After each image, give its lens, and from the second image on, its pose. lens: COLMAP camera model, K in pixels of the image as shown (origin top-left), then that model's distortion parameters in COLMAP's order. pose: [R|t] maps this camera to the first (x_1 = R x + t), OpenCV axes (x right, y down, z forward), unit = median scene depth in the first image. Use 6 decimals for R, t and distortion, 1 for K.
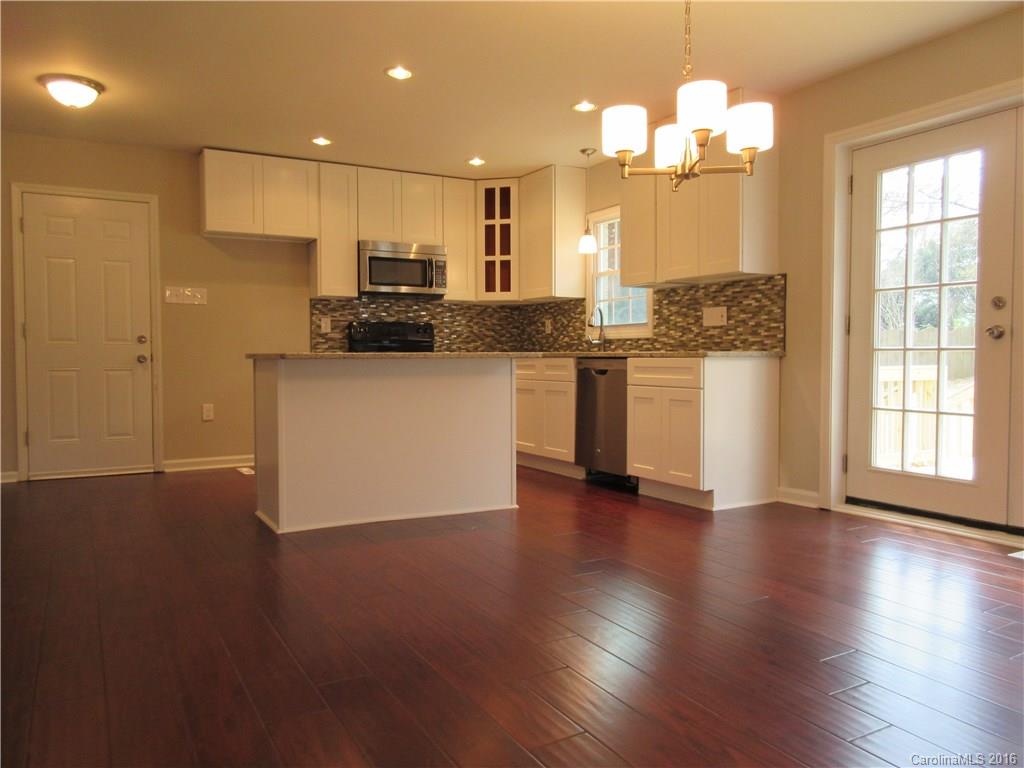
lens RADIAL K [[770.0, 0, 513.7], [0, 770.0, 381.6], [0, 0, 1]] dist [0.021440, -0.018013]
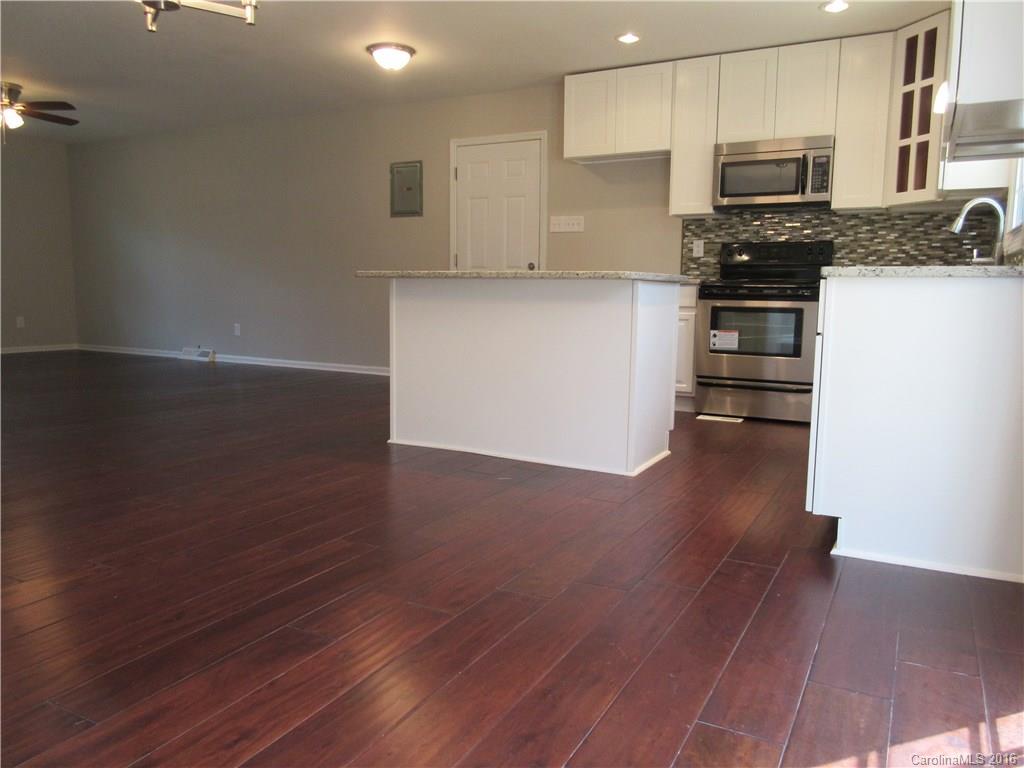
lens RADIAL K [[770.0, 0, 518.0], [0, 770.0, 381.8], [0, 0, 1]] dist [0.021440, -0.018013]
pose [[0.537731, 0.110811, -0.835803, 0.443955], [-0.045185, 0.993688, 0.102672, -0.002817], [0.841905, -0.017444, 0.539344, 0.380524]]
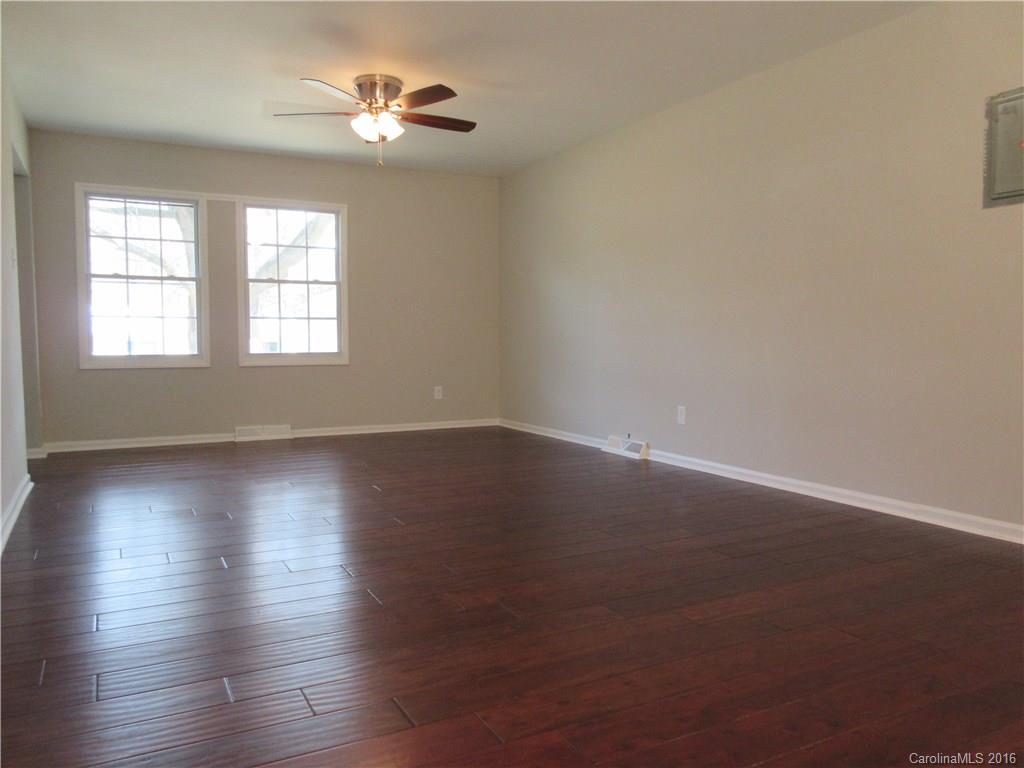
lens RADIAL K [[770.0, 0, 504.5], [0, 770.0, 376.7], [0, 0, 1]] dist [0.021440, -0.018013]
pose [[-0.037848, 0.052946, -0.997880, -0.089216], [-0.032740, 0.997994, 0.054194, -0.017349], [0.998747, 0.034722, -0.036038, 0.529412]]
